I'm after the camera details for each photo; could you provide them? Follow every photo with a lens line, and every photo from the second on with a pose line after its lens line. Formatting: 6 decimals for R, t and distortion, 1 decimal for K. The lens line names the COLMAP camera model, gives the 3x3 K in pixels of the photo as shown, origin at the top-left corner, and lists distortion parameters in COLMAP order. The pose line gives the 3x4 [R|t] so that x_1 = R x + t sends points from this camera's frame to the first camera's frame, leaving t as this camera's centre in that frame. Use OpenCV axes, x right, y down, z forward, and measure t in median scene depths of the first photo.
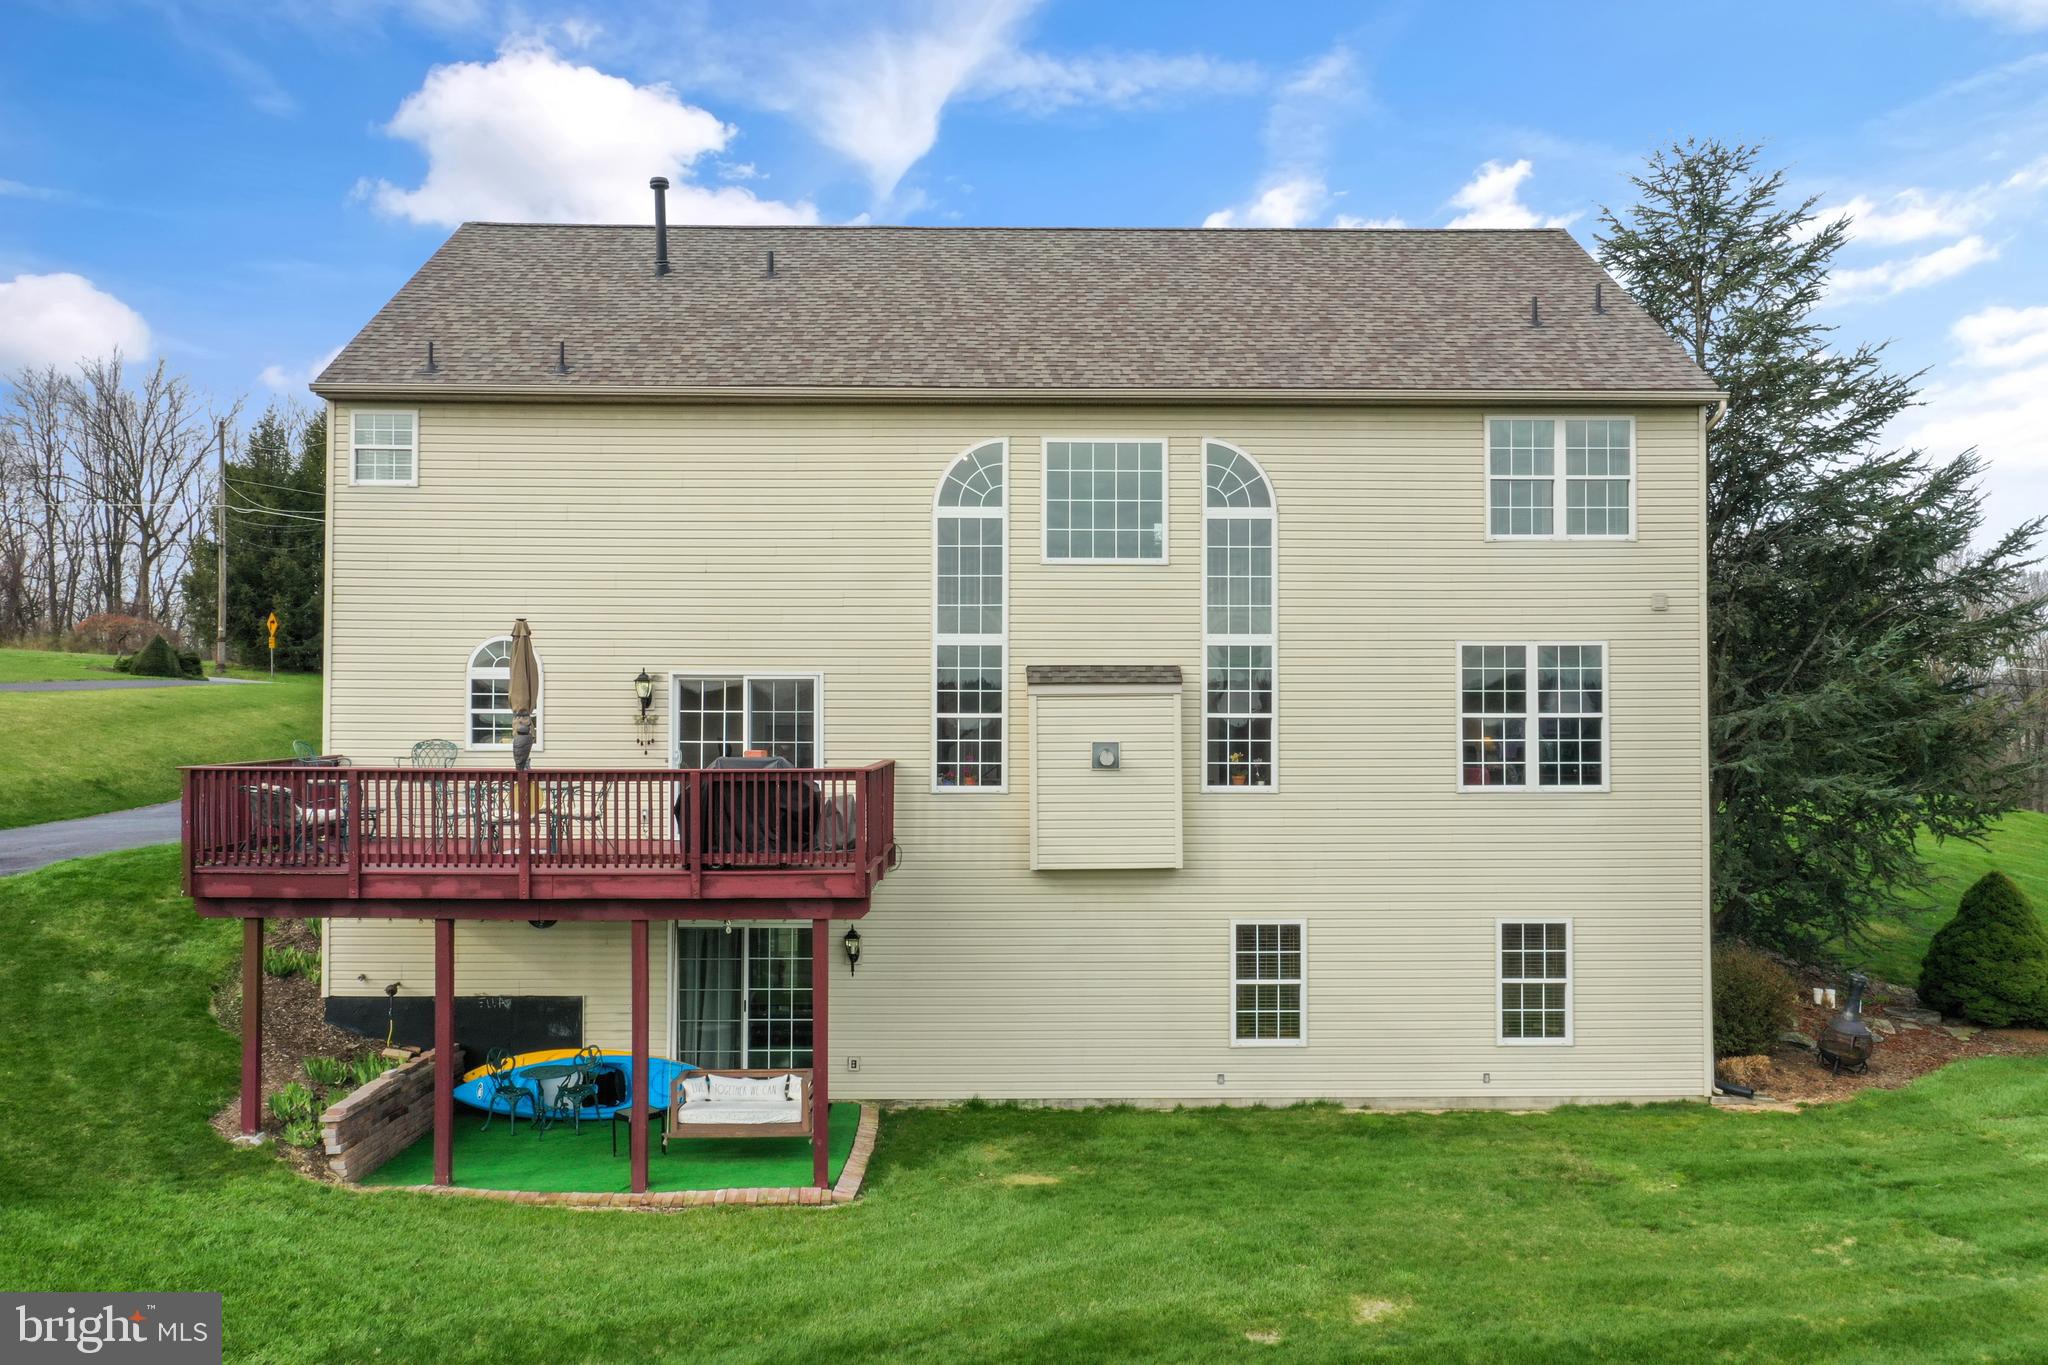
lens RADIAL K [[1634.3, 0, 1028.8], [0, 1634.3, 693.2], [0, 0, 1]] dist [-0.004931, -0.005095]
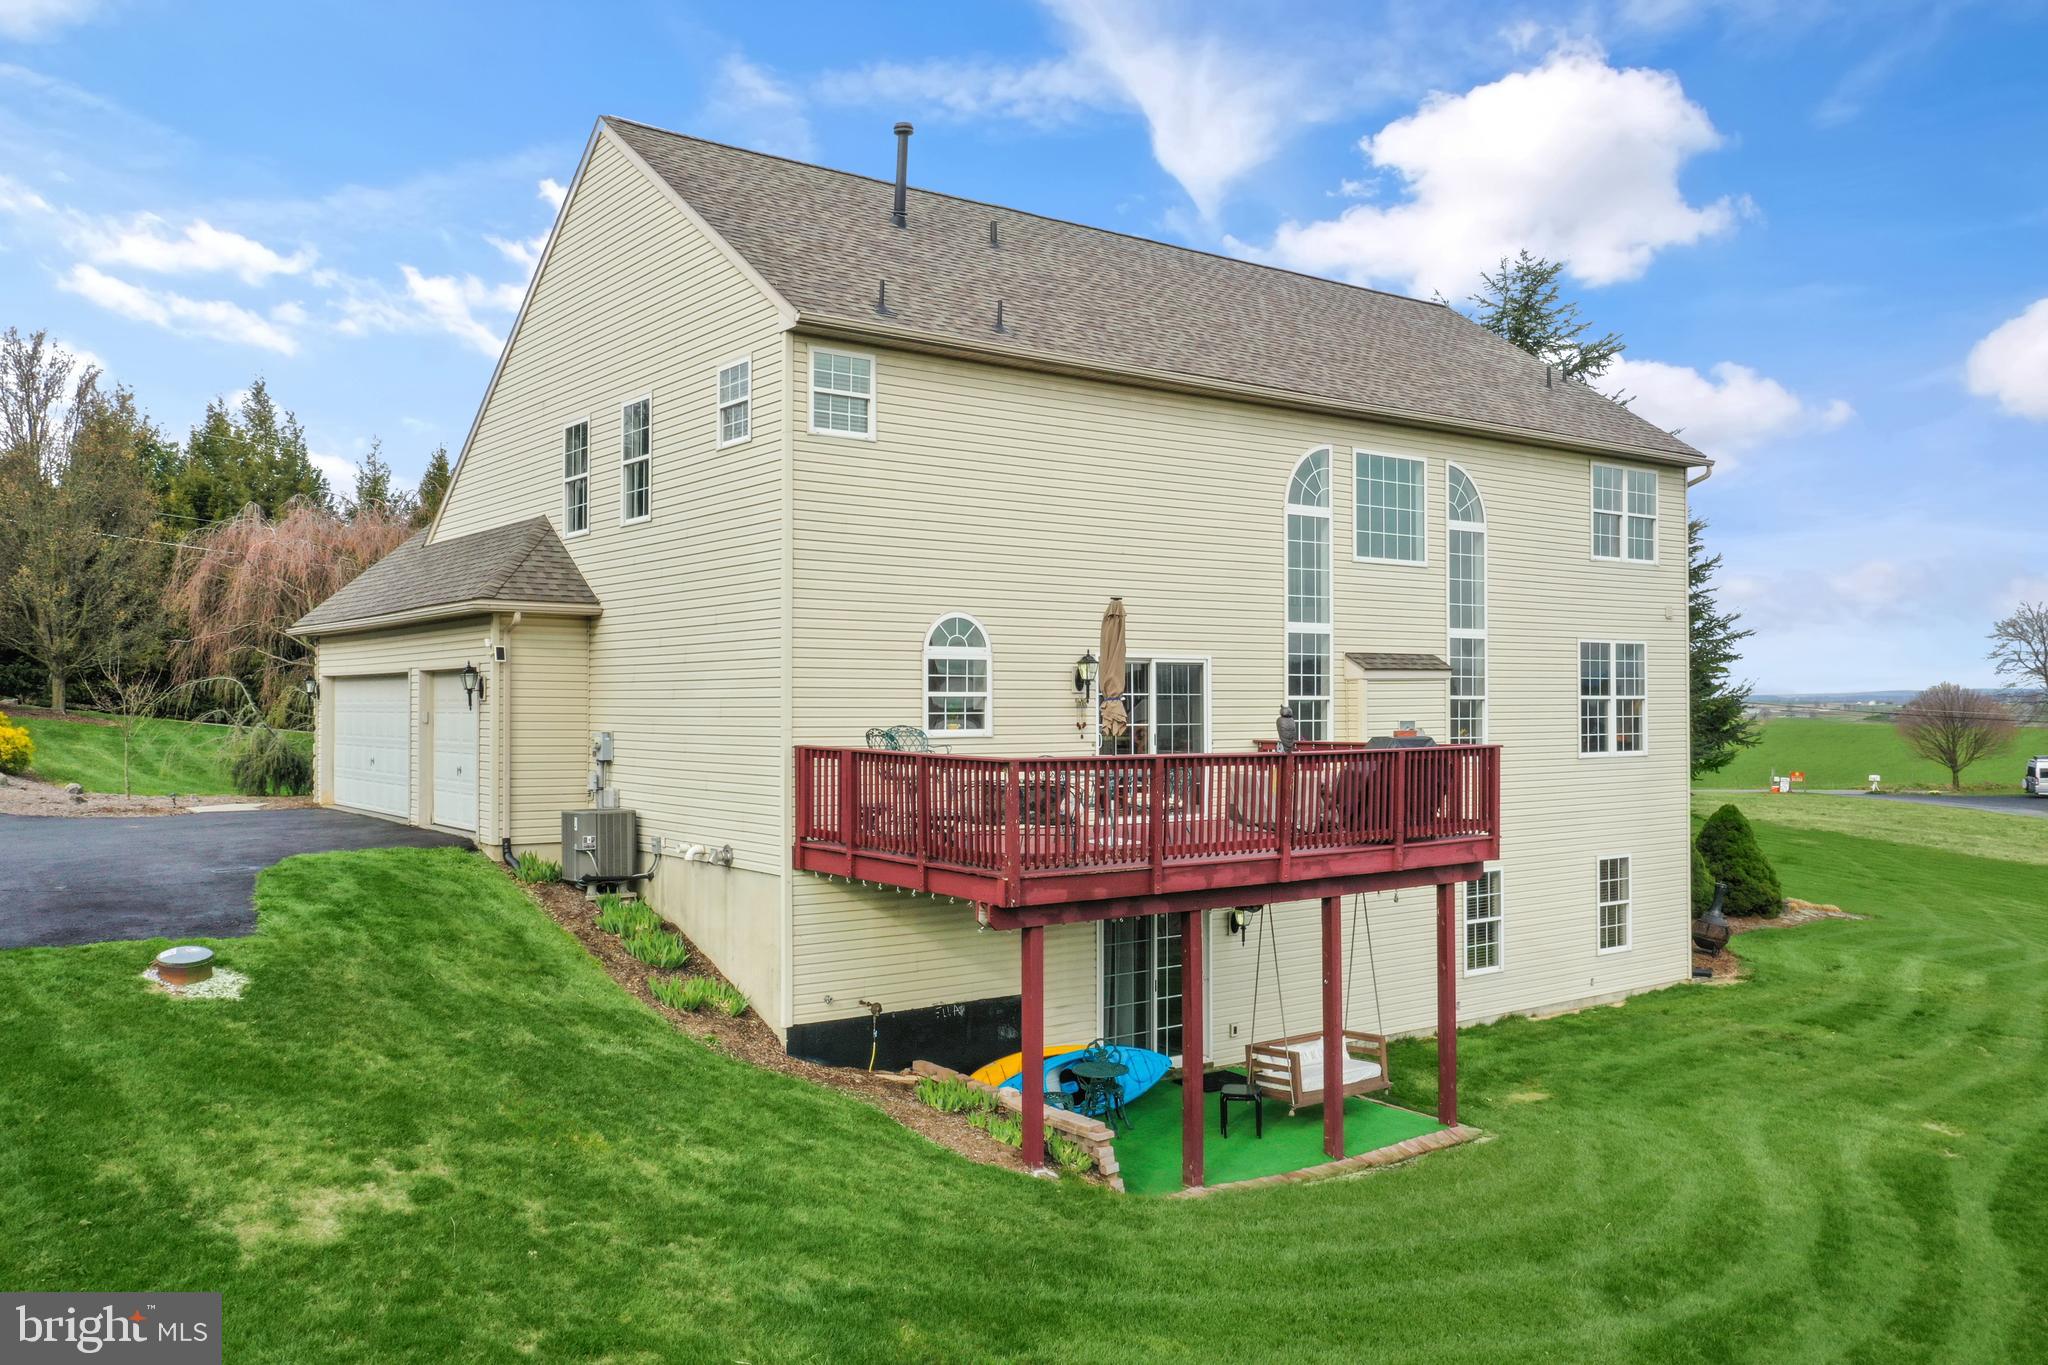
lens RADIAL K [[1621.2, 0, 1023.0], [0, 1621.2, 690.6], [0, 0, 1]] dist [0.000074, 0.003803]
pose [[0.812950, 0.001063, 0.582333, -0.816919], [-0.006556, 0.999952, 0.007327, 0.002148], [-0.582297, -0.009774, 0.812917, 0.233352]]
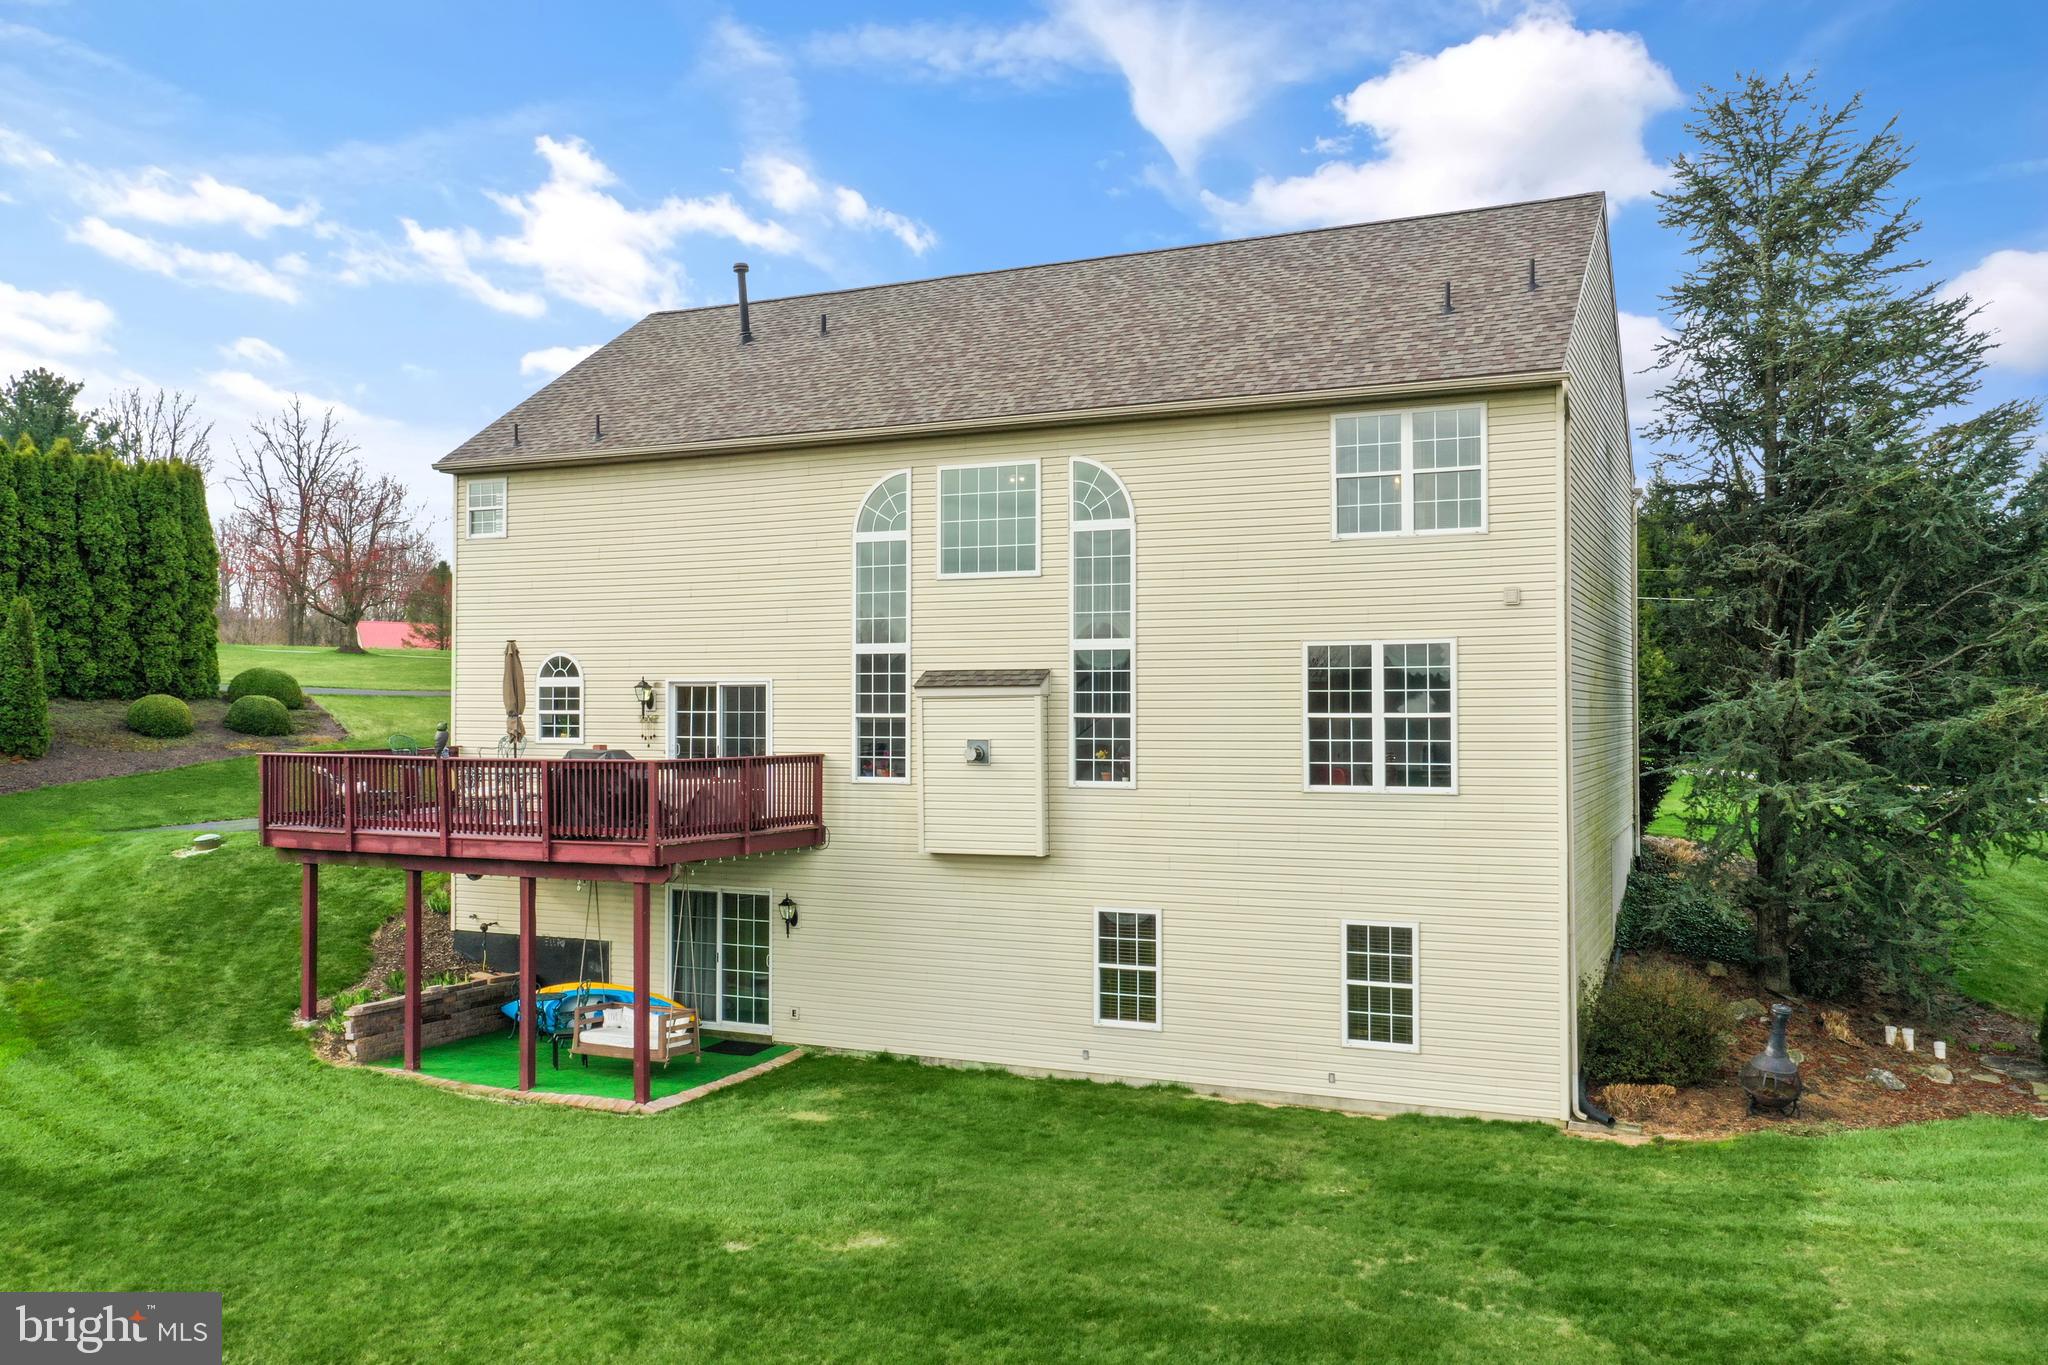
lens RADIAL K [[1634.3, 0, 1028.8], [0, 1634.3, 693.2], [0, 0, 1]] dist [-0.004931, -0.005095]
pose [[0.900712, -0.005726, -0.434378, 0.549265], [0.007838, 0.999965, 0.003071, -0.004514], [0.434345, -0.006171, 0.900725, 0.020214]]
